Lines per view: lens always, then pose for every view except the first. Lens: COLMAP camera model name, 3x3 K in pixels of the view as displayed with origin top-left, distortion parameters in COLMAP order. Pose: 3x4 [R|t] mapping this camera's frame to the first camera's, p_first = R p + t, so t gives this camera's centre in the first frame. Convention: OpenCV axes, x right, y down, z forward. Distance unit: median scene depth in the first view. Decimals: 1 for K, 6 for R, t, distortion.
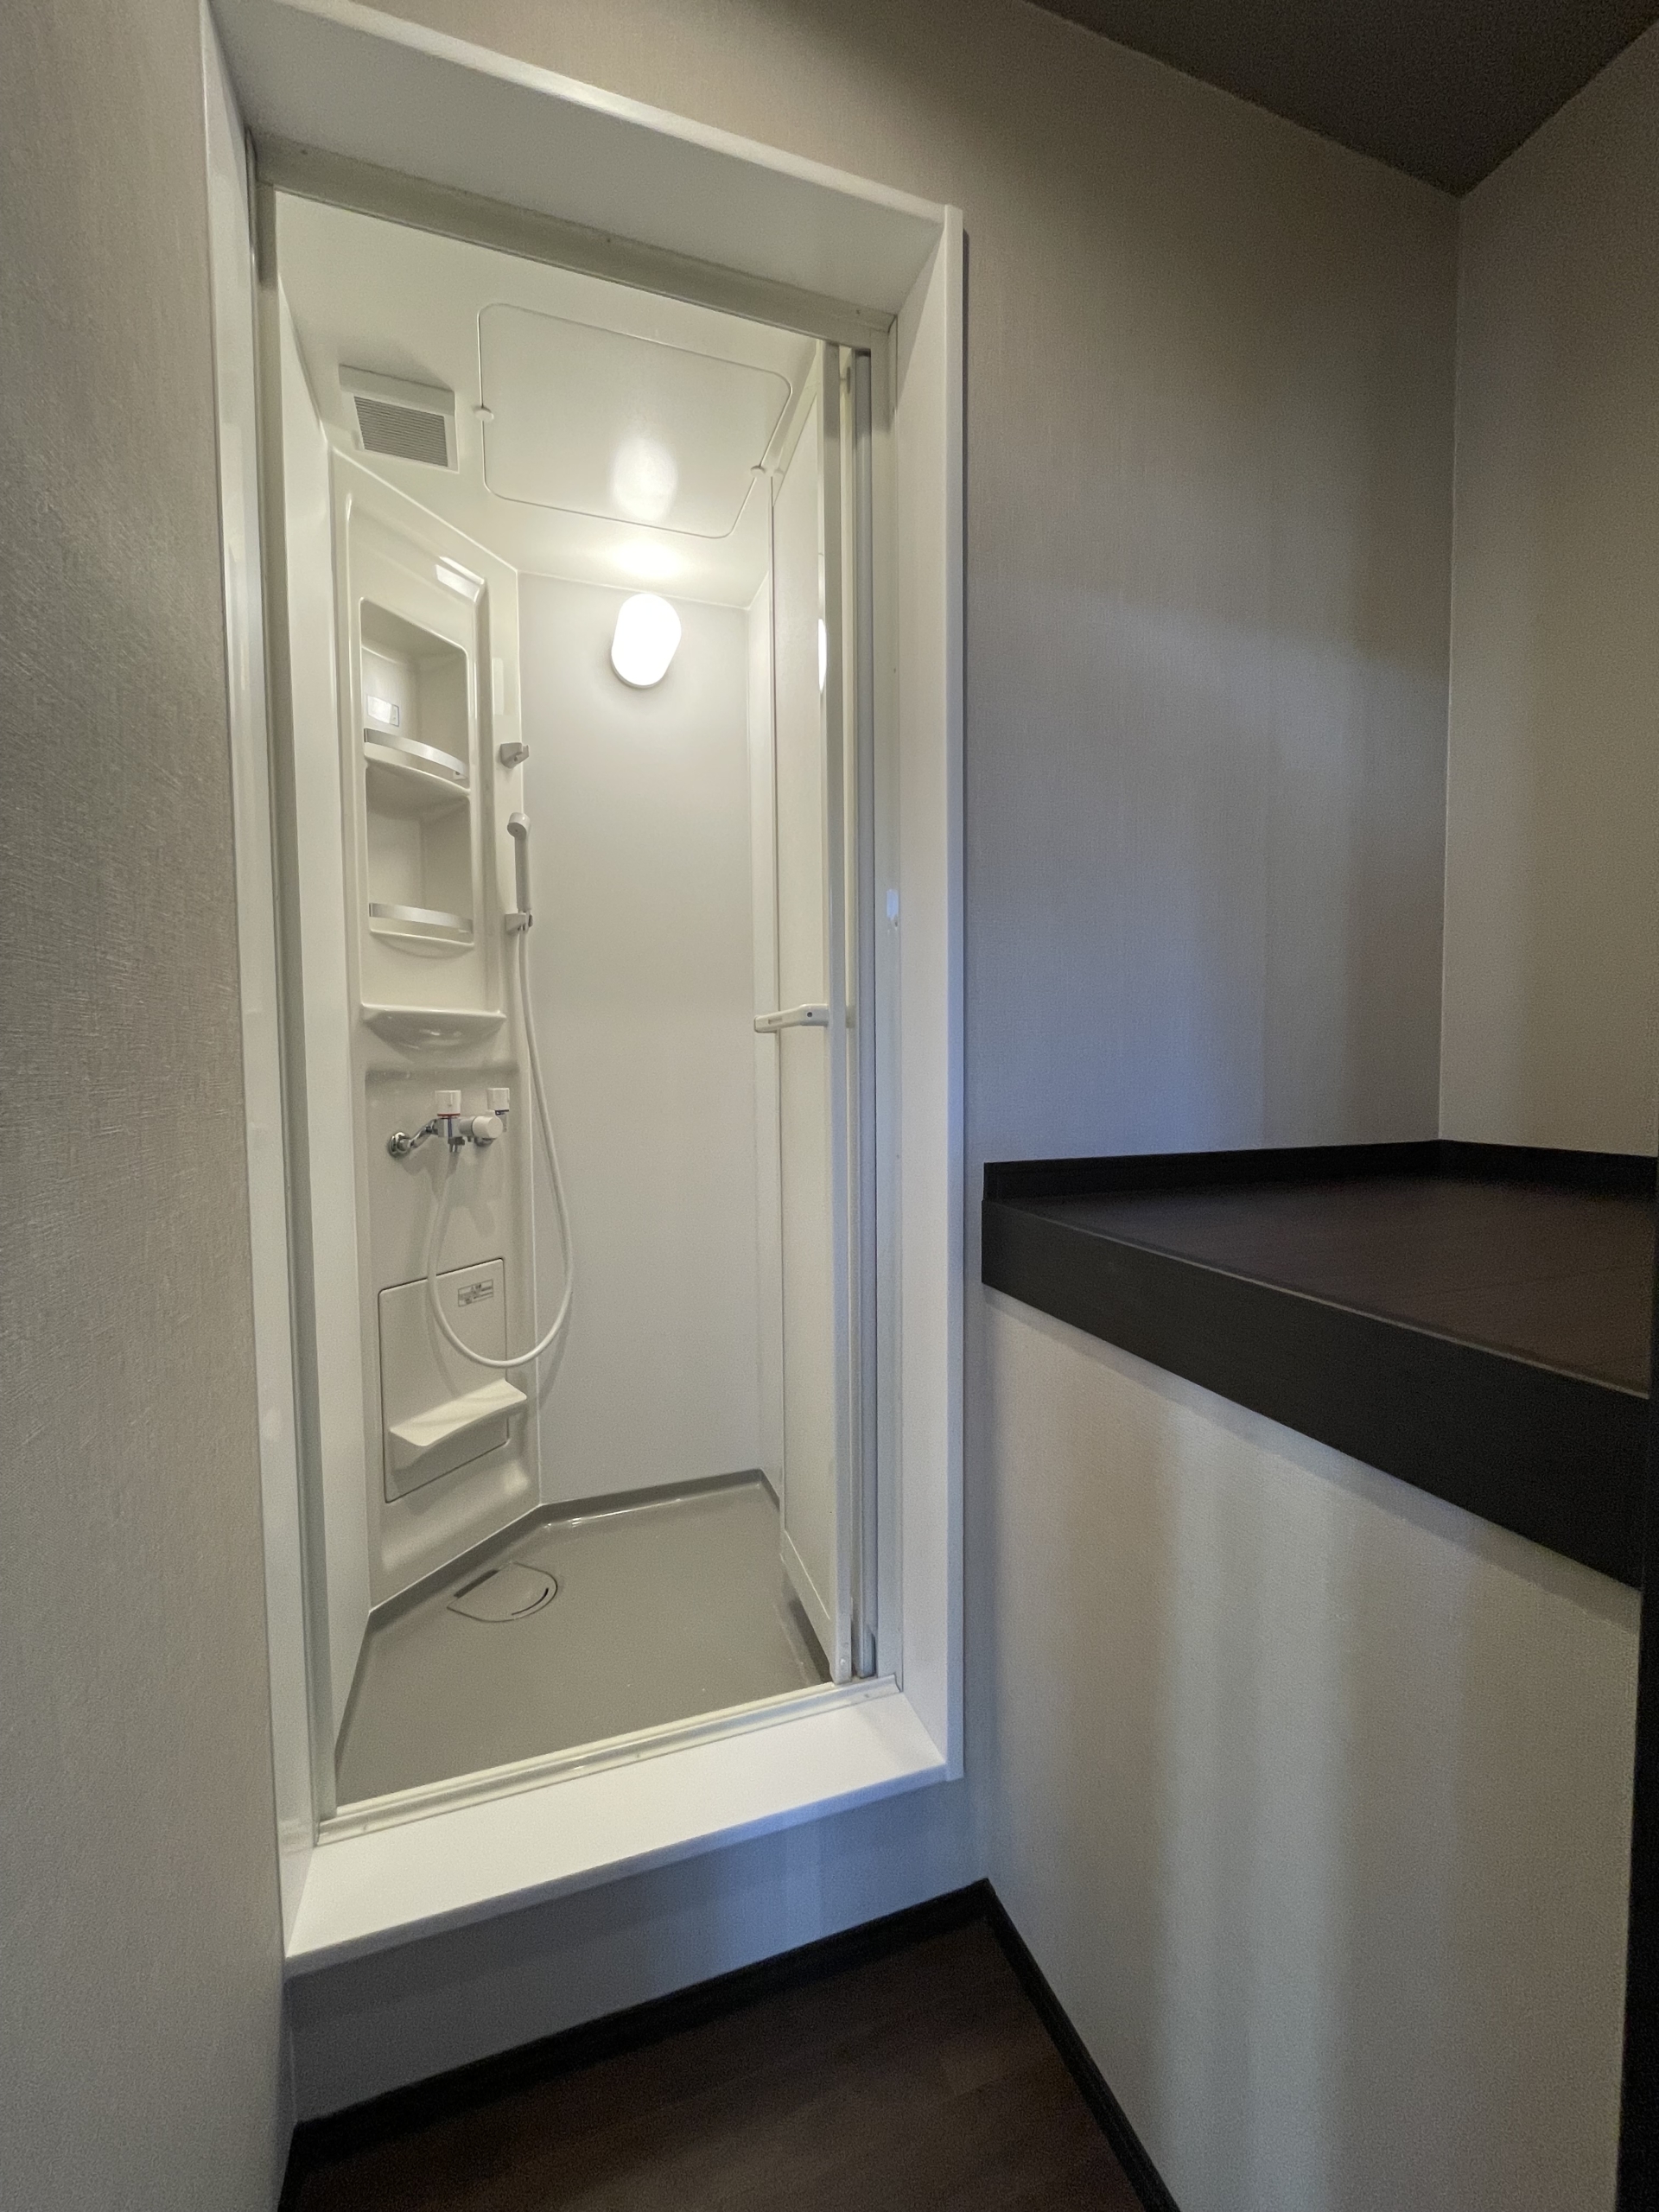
lens RADIAL K [[894.1, 0, 831.9], [0, 894.1, 1104.9], [0, 0, 1]] dist [-0.000178, 0.000535]
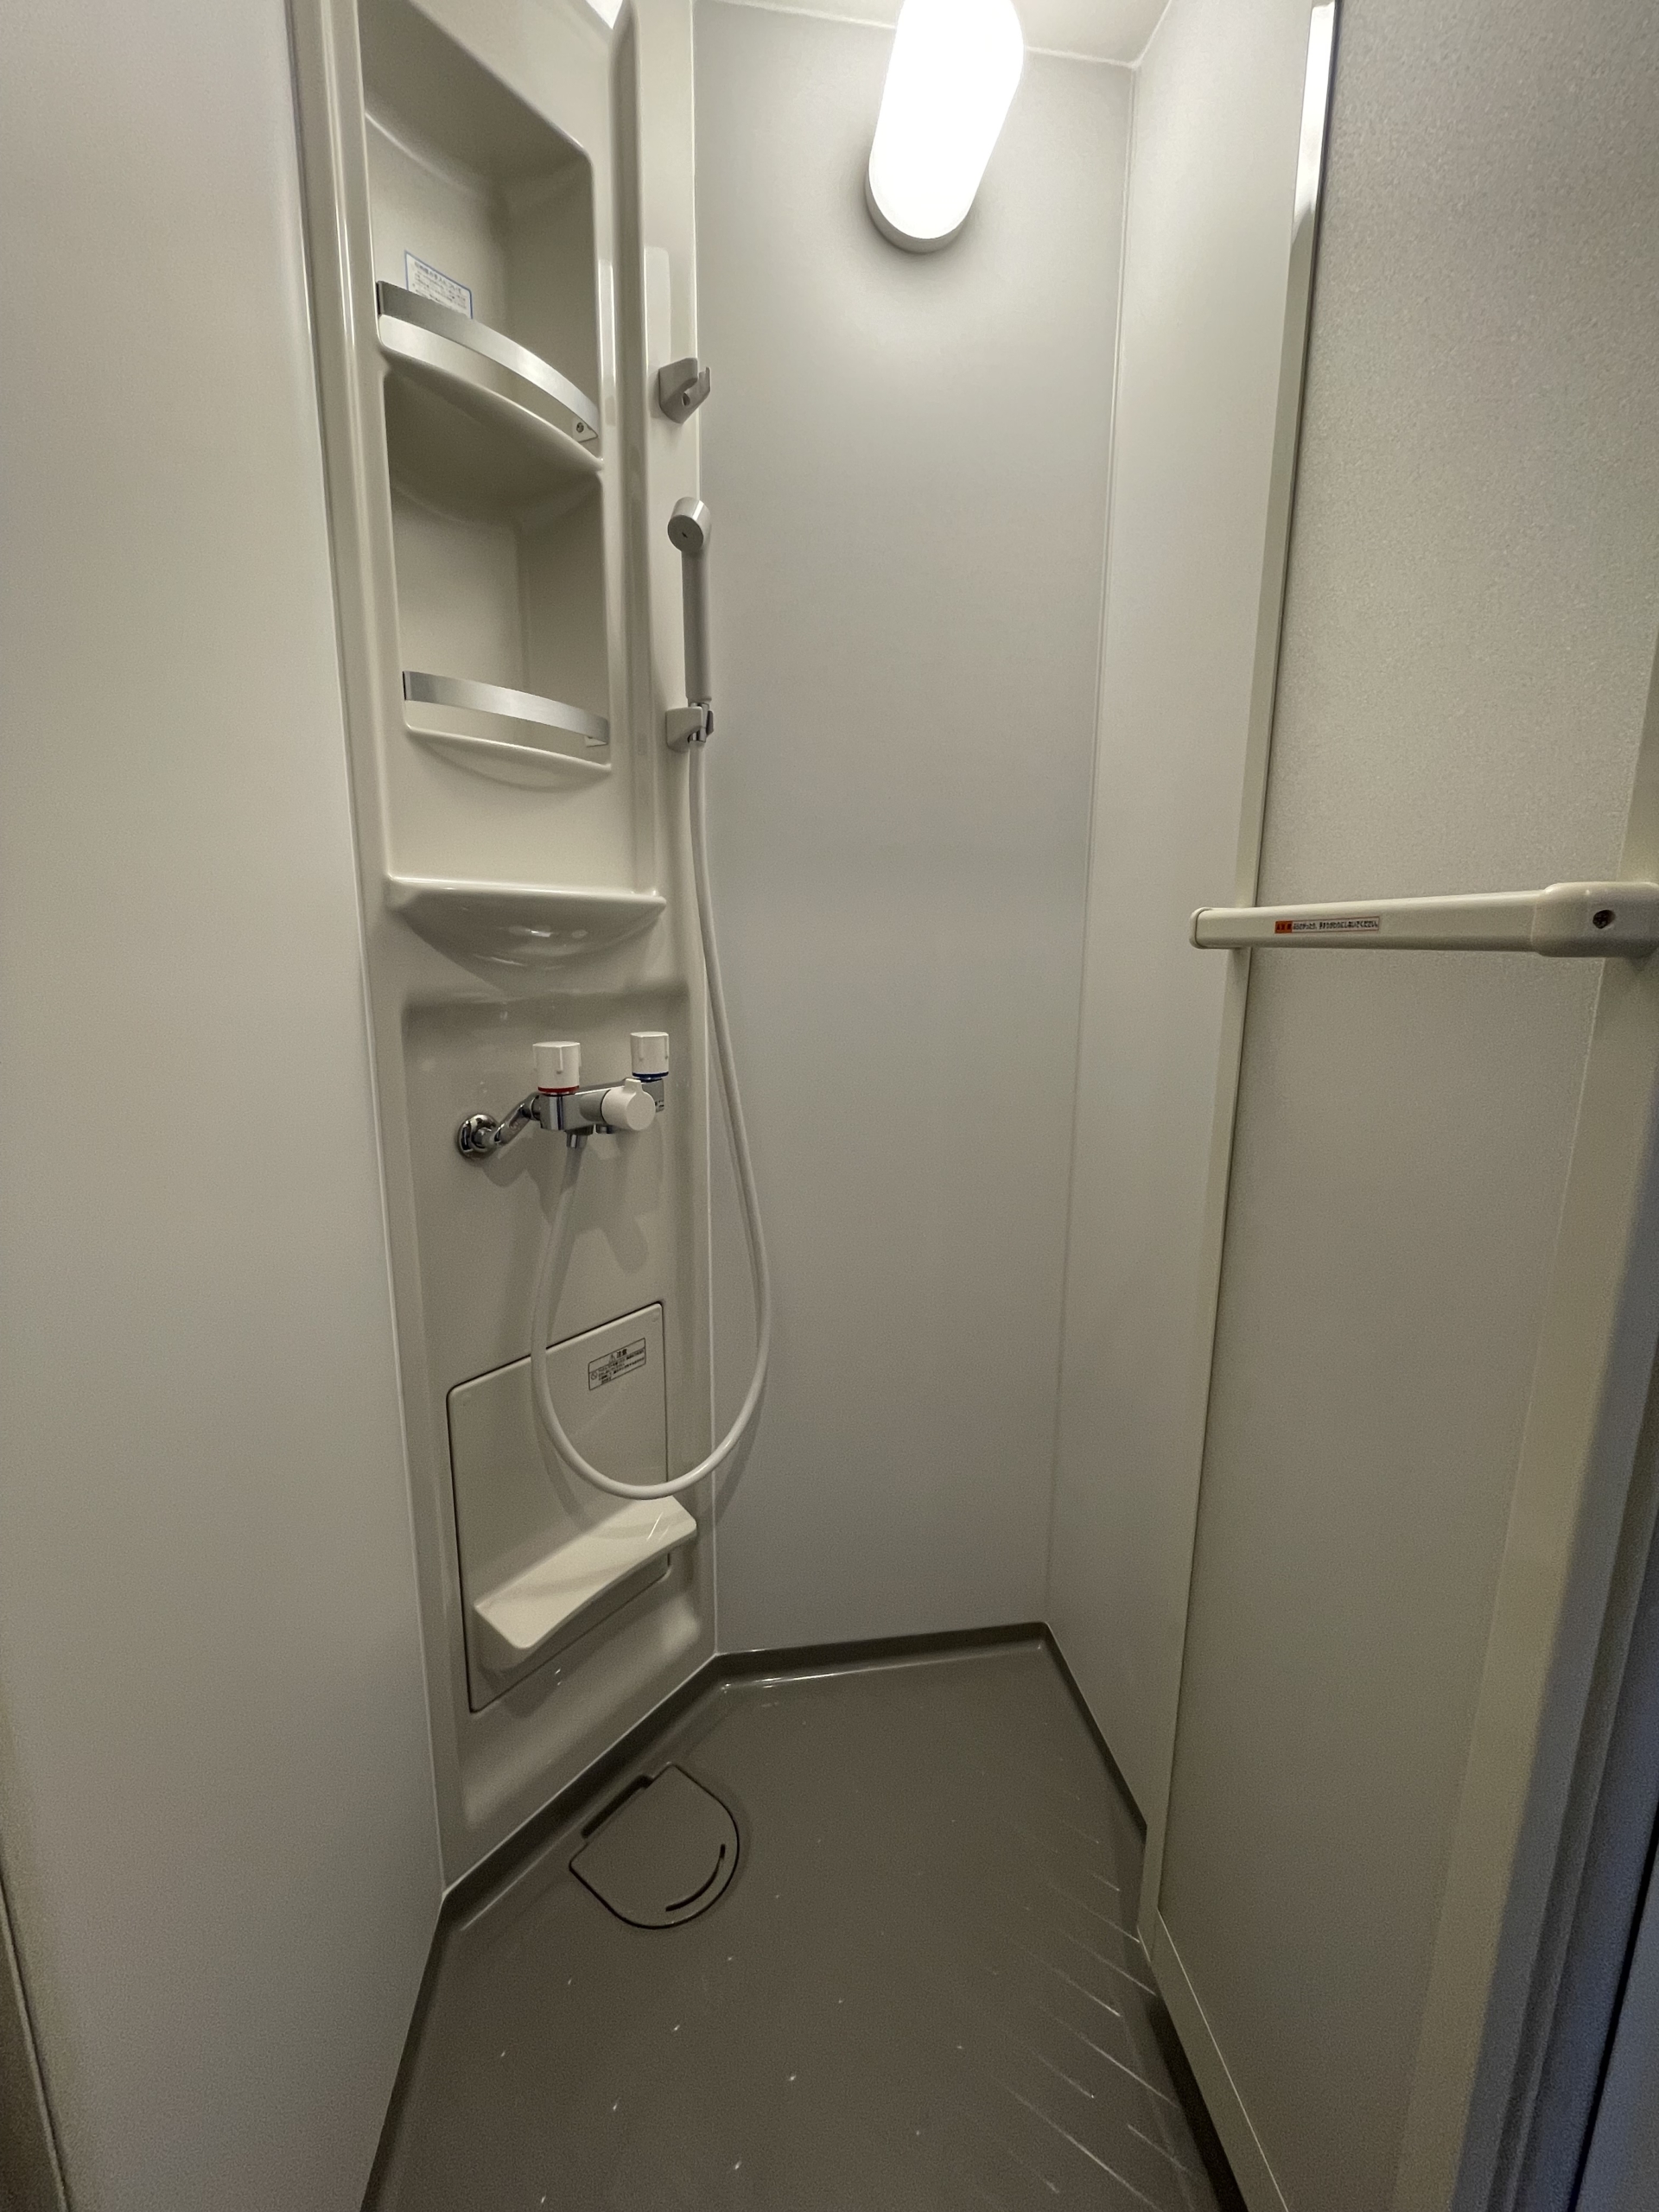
lens RADIAL K [[894.1, 0, 833.8], [0, 894.1, 1107.0], [0, 0, 1]] dist [-0.000178, 0.000535]
pose [[0.979847, 0.056065, -0.191722, -0.150721], [-0.029747, 0.990056, 0.137490, -0.052337], [0.197524, -0.129016, 0.971771, 0.471589]]
